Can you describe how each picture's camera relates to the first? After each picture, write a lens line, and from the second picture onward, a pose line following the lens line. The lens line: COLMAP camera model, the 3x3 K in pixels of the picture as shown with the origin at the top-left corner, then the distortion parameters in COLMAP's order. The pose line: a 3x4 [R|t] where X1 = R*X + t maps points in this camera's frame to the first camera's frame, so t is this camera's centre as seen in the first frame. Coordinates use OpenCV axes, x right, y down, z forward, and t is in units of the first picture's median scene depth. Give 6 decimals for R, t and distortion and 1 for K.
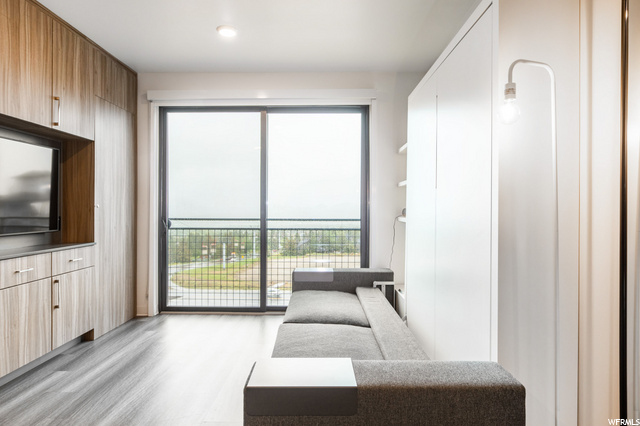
lens RADIAL K [[372.4, 0, 322.8], [0, 372.4, 209.9], [0, 0, 1]] dist [0.004700, -0.008931]
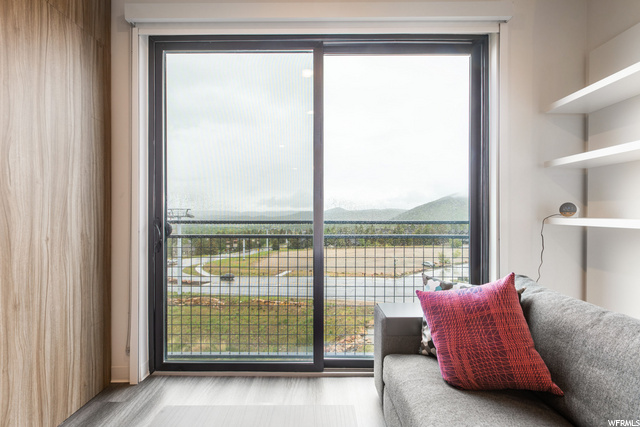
lens RADIAL K [[282.9, 0, 324.8], [0, 282.9, 212.5], [0, 0, 1]] dist [-0.000467, 0.000458]
pose [[0.999776, -0.002648, 0.020985, -0.159873], [0.002660, 0.999996, -0.000546, 0.009542], [-0.020983, 0.000601, 0.999780, 0.527542]]
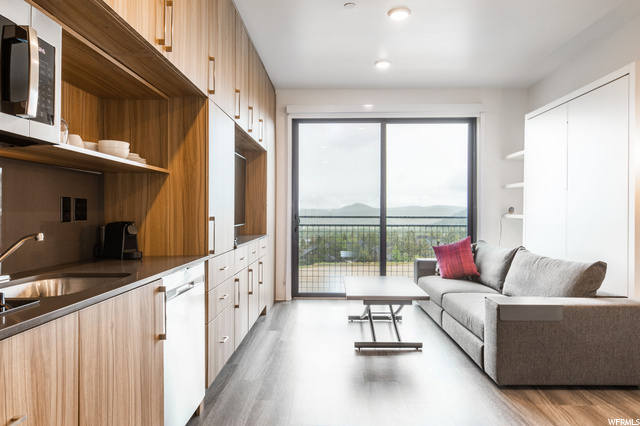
lens RADIAL K [[433.8, 0, 324.5], [0, 433.8, 215.6], [0, 0, 1]] dist [-0.022936, 0.007476]
pose [[0.999867, -0.000905, -0.016263, -0.320763], [0.000991, 0.999985, 0.005302, 0.014055], [0.016258, -0.005318, 0.999854, -0.335284]]
